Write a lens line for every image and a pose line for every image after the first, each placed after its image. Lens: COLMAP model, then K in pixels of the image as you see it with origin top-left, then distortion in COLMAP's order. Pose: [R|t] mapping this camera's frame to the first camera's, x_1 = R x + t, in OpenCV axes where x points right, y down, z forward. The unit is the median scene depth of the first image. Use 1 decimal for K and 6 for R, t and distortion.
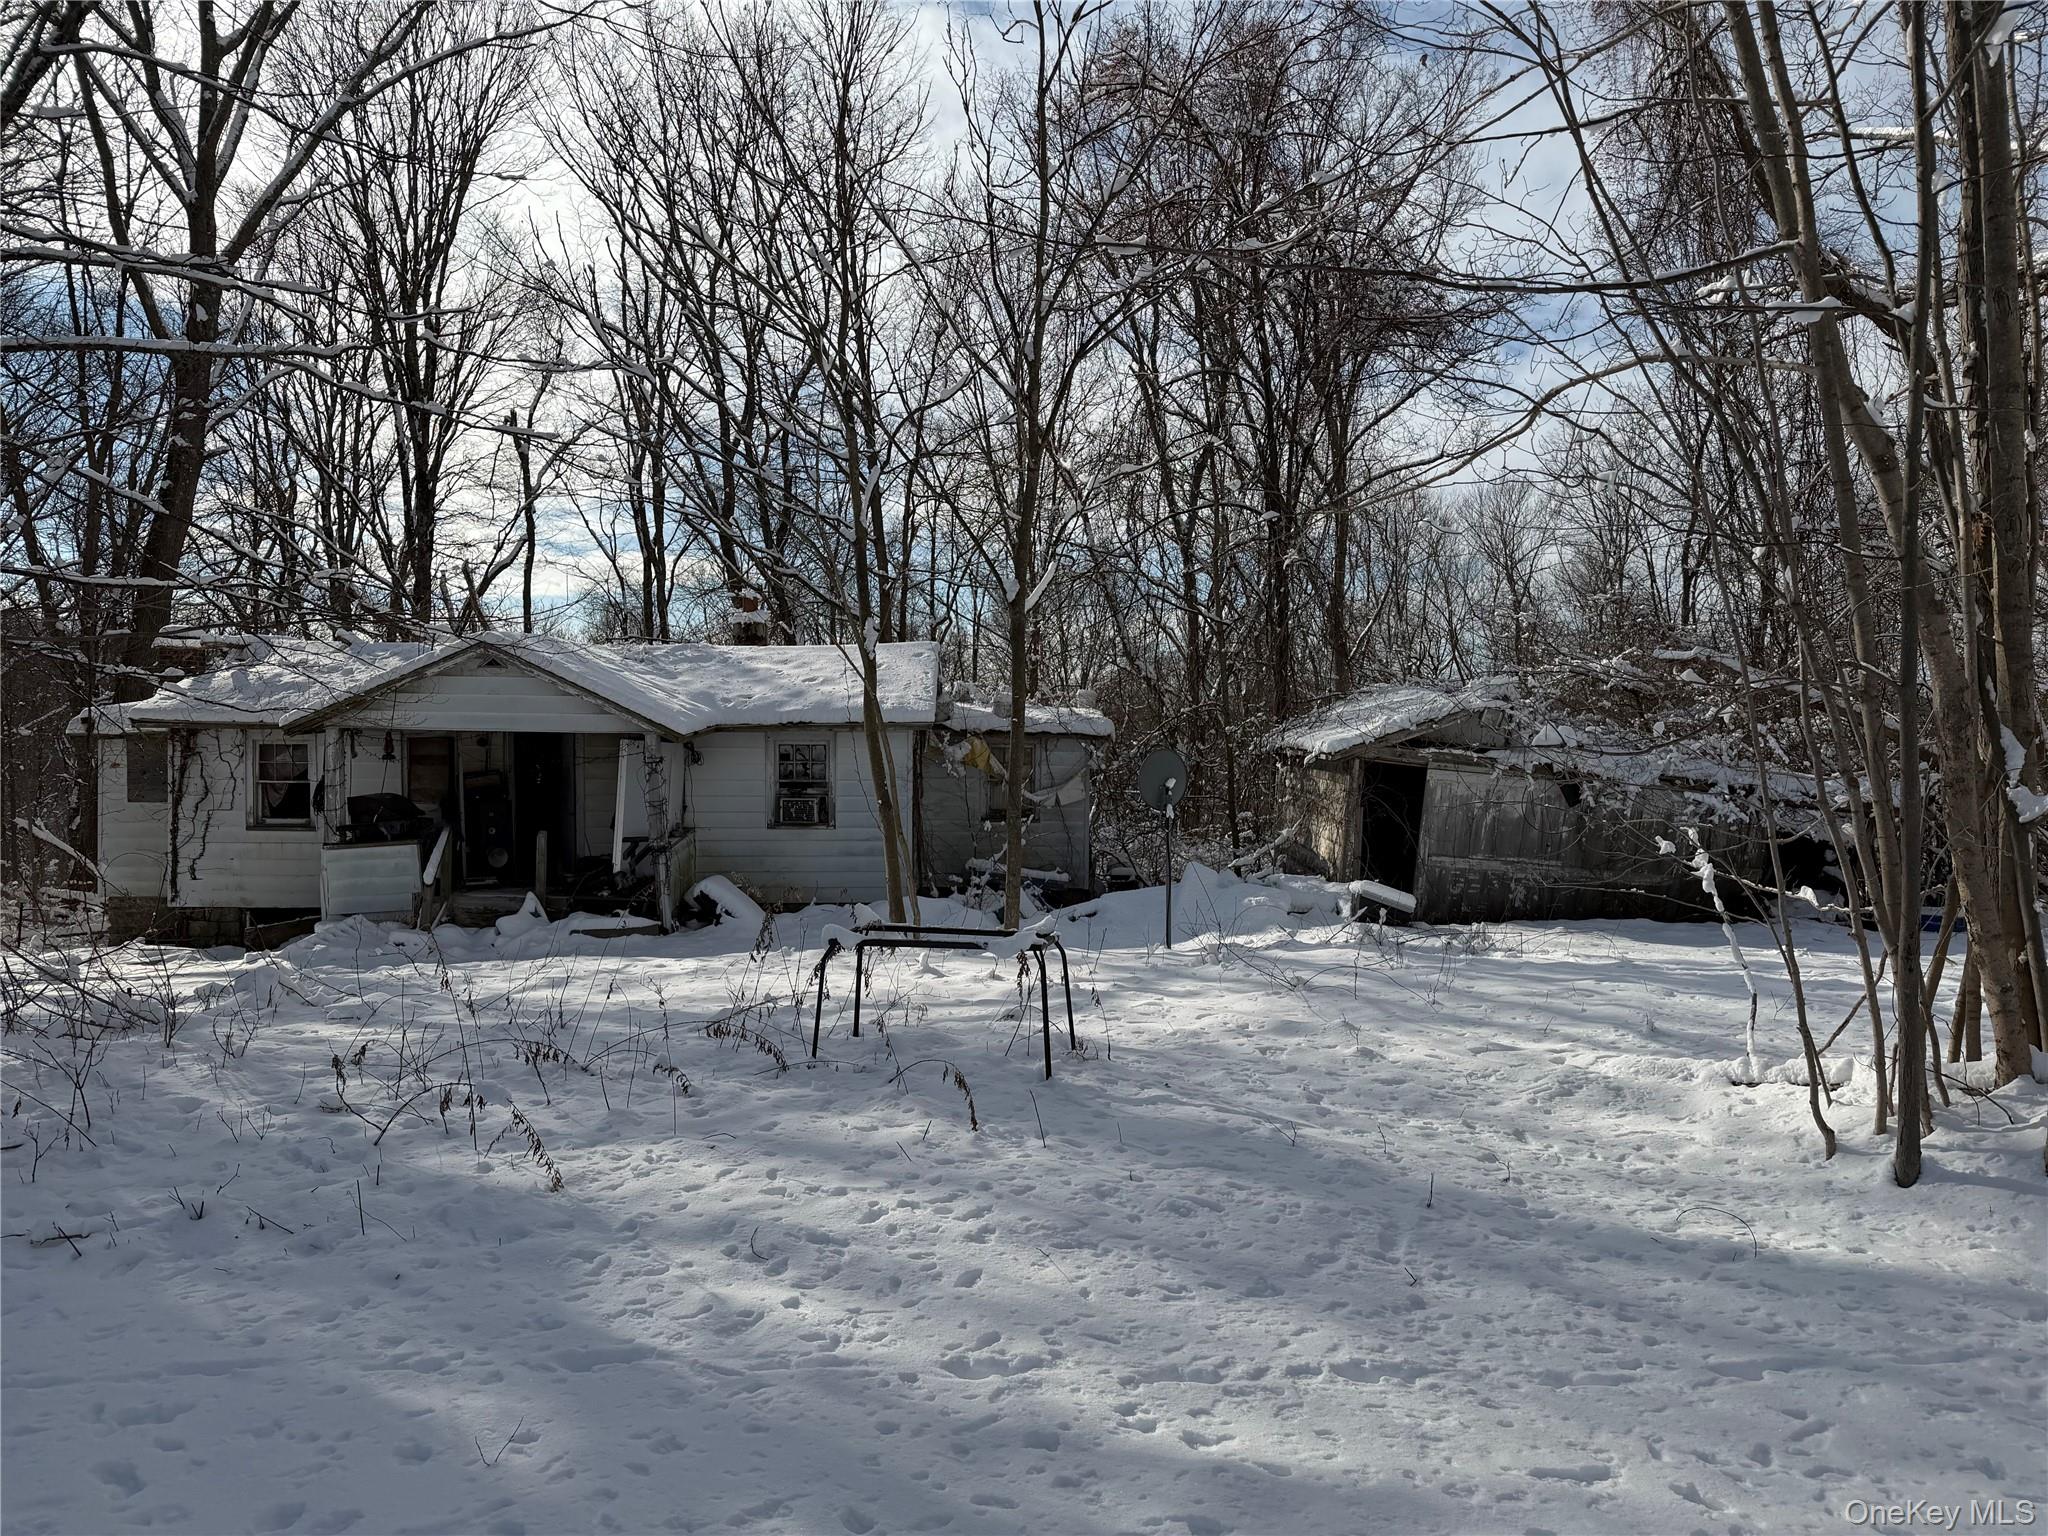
lens RADIAL K [[1446.1, 0, 1027.6], [0, 1446.1, 771.8], [0, 0, 1]] dist [0.051599, -0.055042]
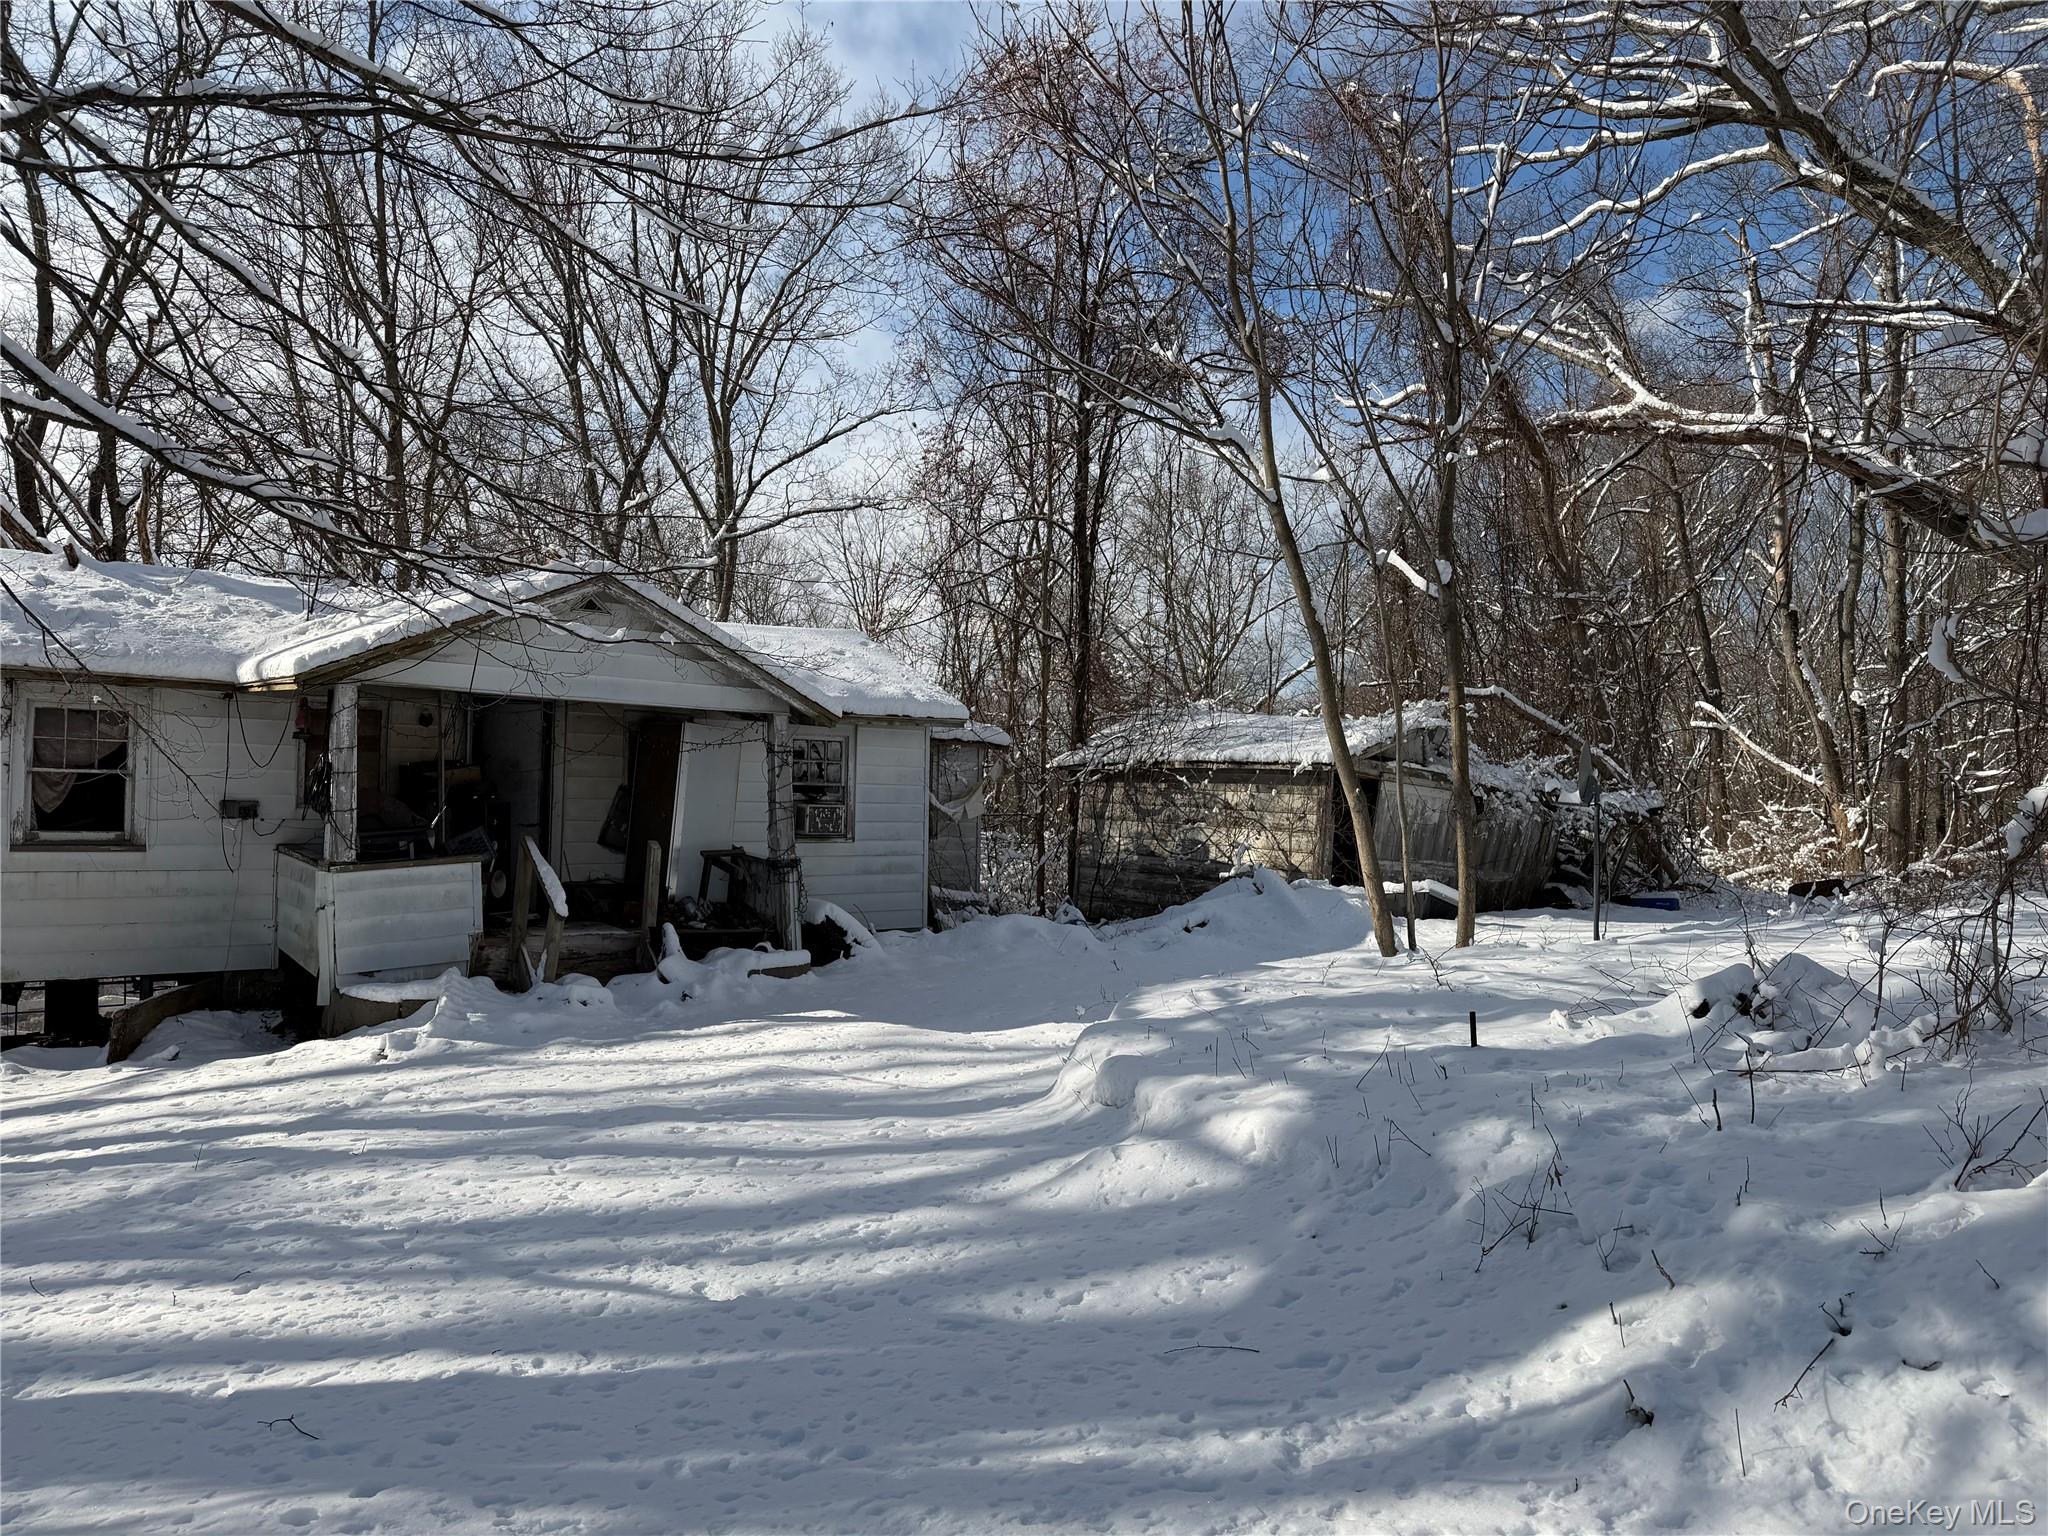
lens RADIAL K [[1446.1, 0, 1030.4], [0, 1446.1, 769.6], [0, 0, 1]] dist [0.051599, -0.055042]
pose [[0.789600, 0.023070, 0.613188, -0.627850], [0.000315, 0.999278, -0.038002, 0.032390], [-0.613622, 0.030199, 0.789023, 0.305203]]
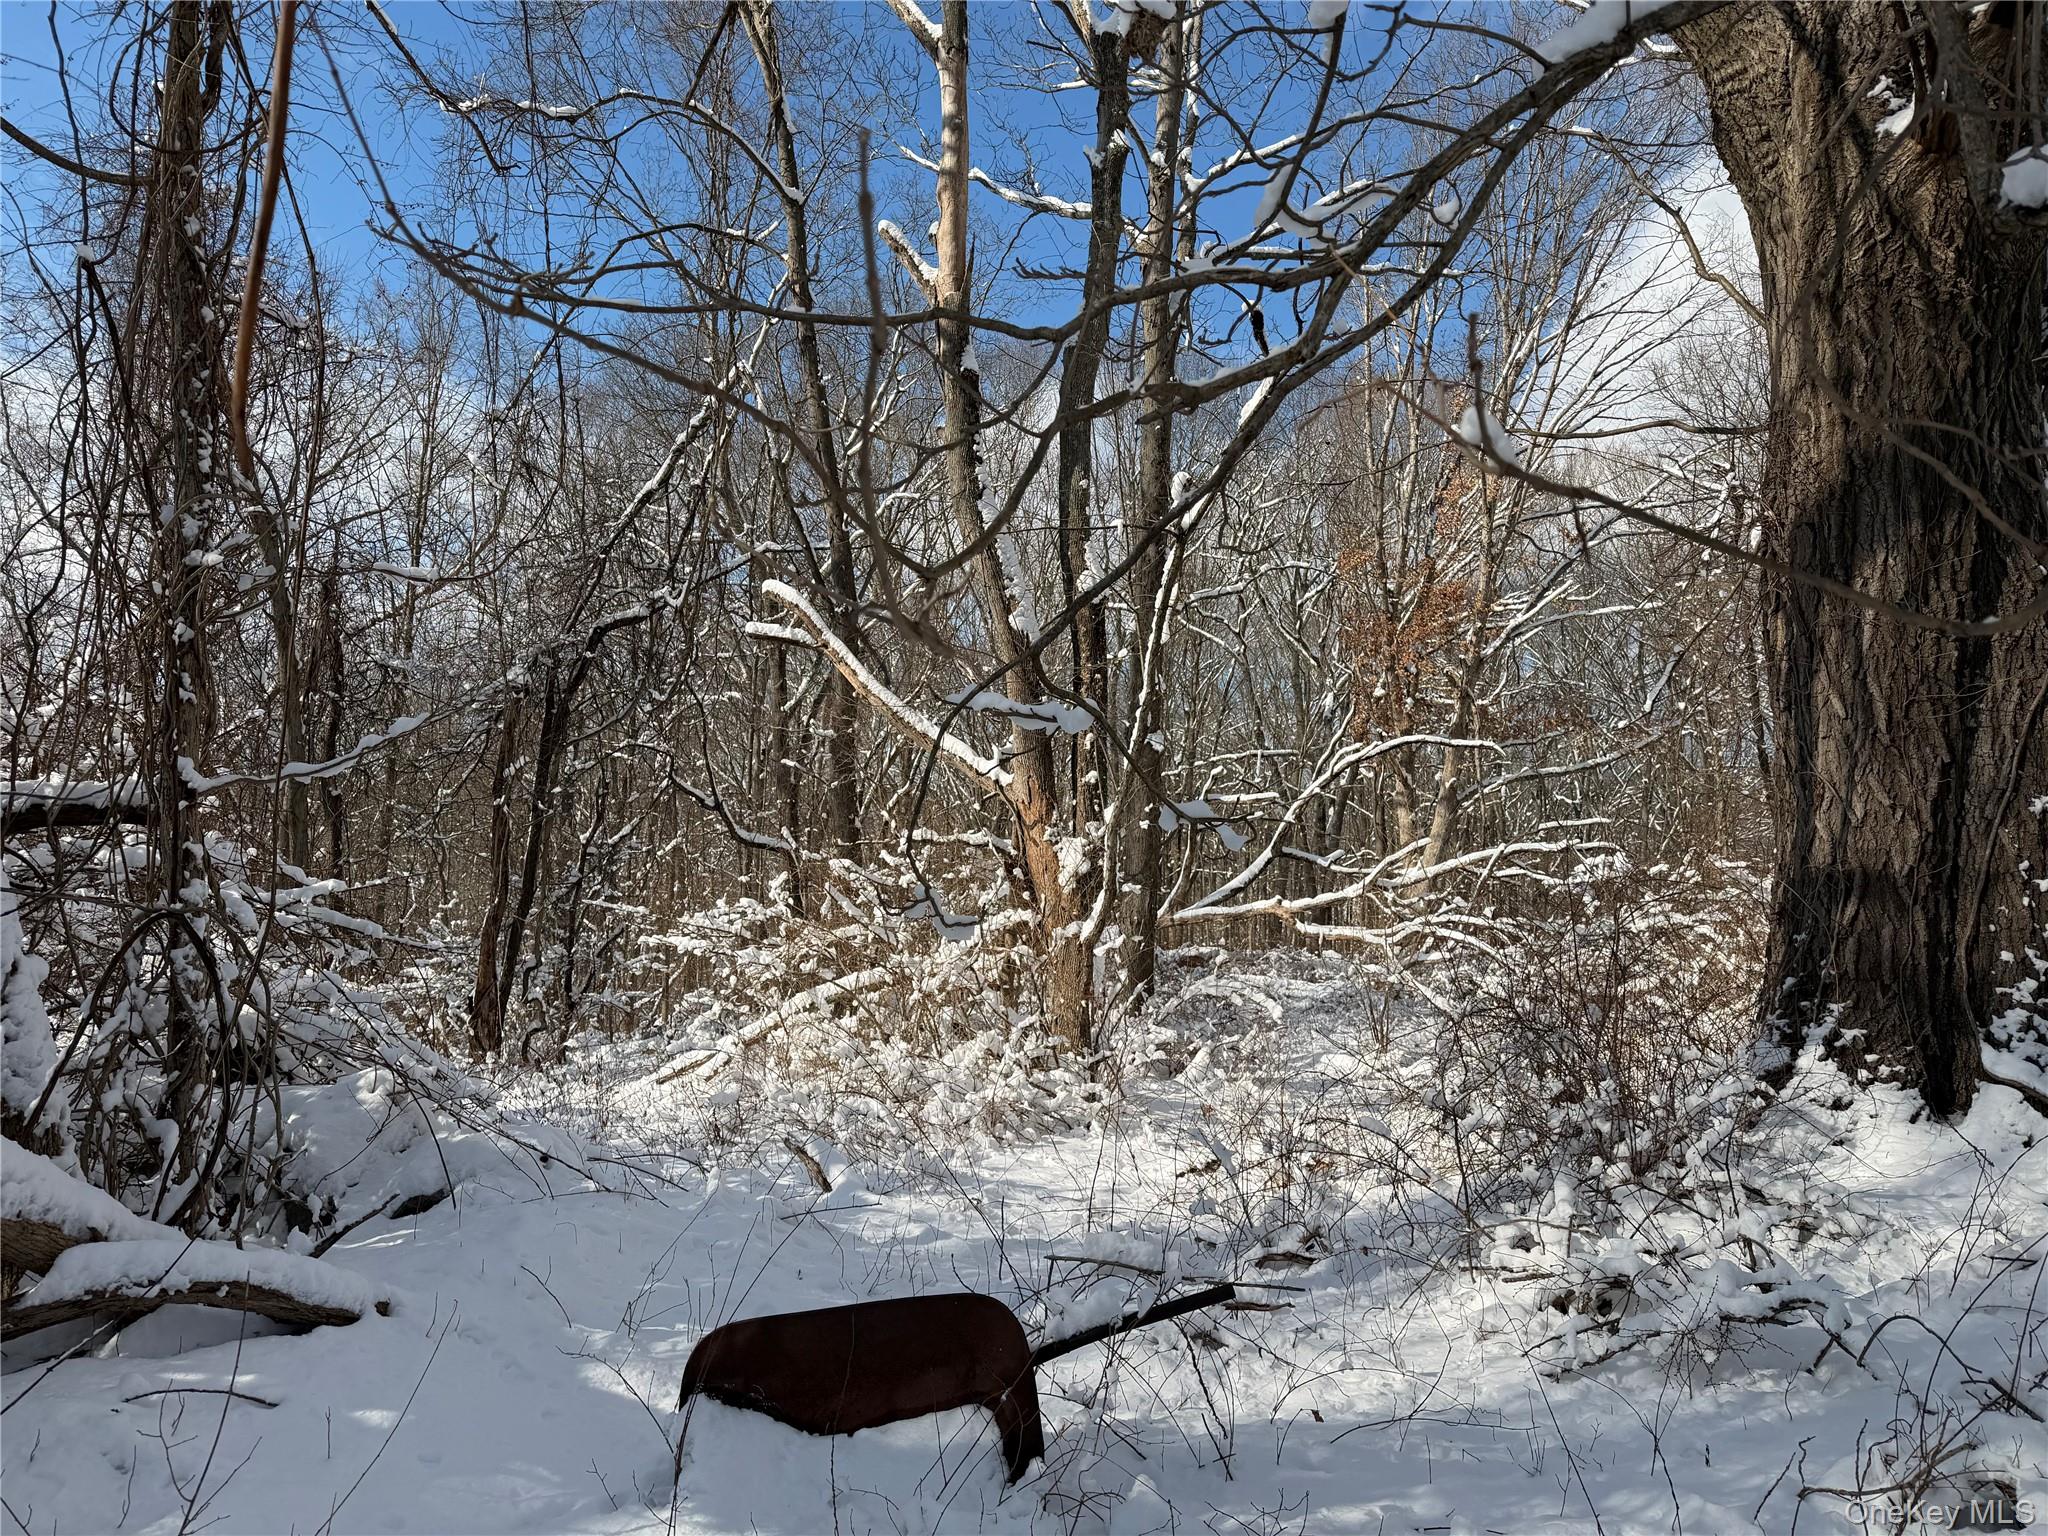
lens RADIAL K [[1446.1, 0, 1024.2], [0, 1446.1, 770.9], [0, 0, 1]] dist [0.051599, -0.055042]
pose [[0.415894, 0.068936, 0.906797, 0.588067], [-0.023182, 0.997602, -0.065206, 0.026040], [-0.909118, 0.006097, 0.416495, 0.816932]]
